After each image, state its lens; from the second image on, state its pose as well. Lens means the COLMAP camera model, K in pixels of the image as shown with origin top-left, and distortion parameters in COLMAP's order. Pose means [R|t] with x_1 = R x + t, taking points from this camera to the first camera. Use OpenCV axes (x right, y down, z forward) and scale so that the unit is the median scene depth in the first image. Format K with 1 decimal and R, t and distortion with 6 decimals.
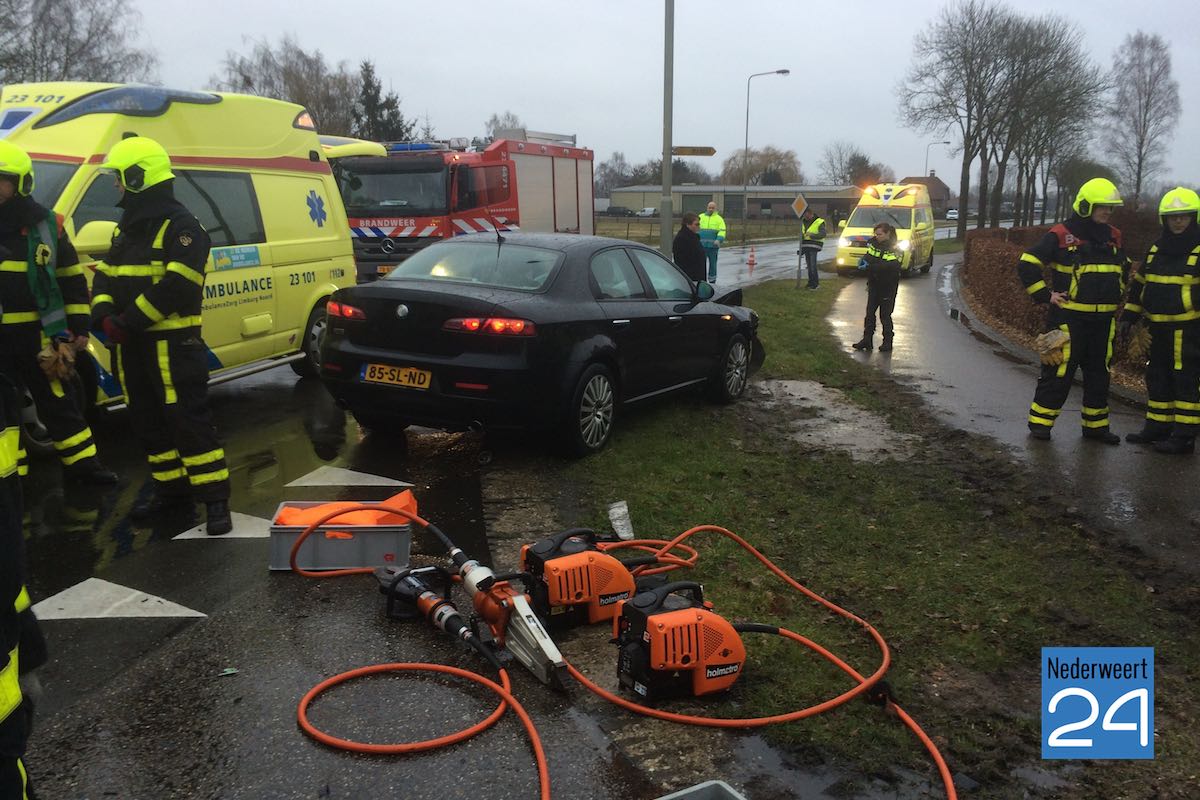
lens RADIAL K [[1089.6, 0, 600.0], [0, 1089.6, 400.0], [0, 0, 1]] dist [0.058389, -0.011351]
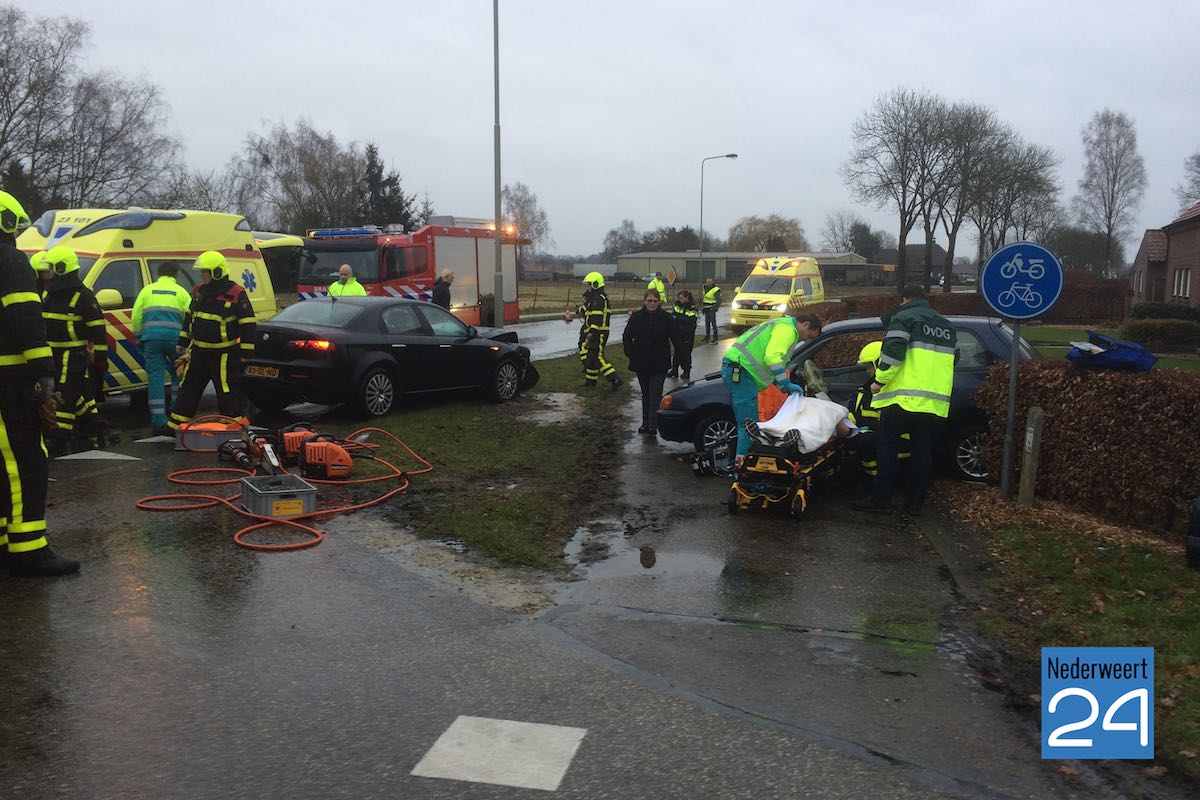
lens RADIAL K [[1108.6, 0, 600.0], [0, 1108.6, 400.0], [0, 0, 1]] dist [0.077171, -0.001195]
pose [[0.999591, 0.004119, -0.028284, 0.059374], [-0.005801, 0.998202, -0.059664, 0.018228], [0.027988, 0.059804, 0.997818, -0.117981]]
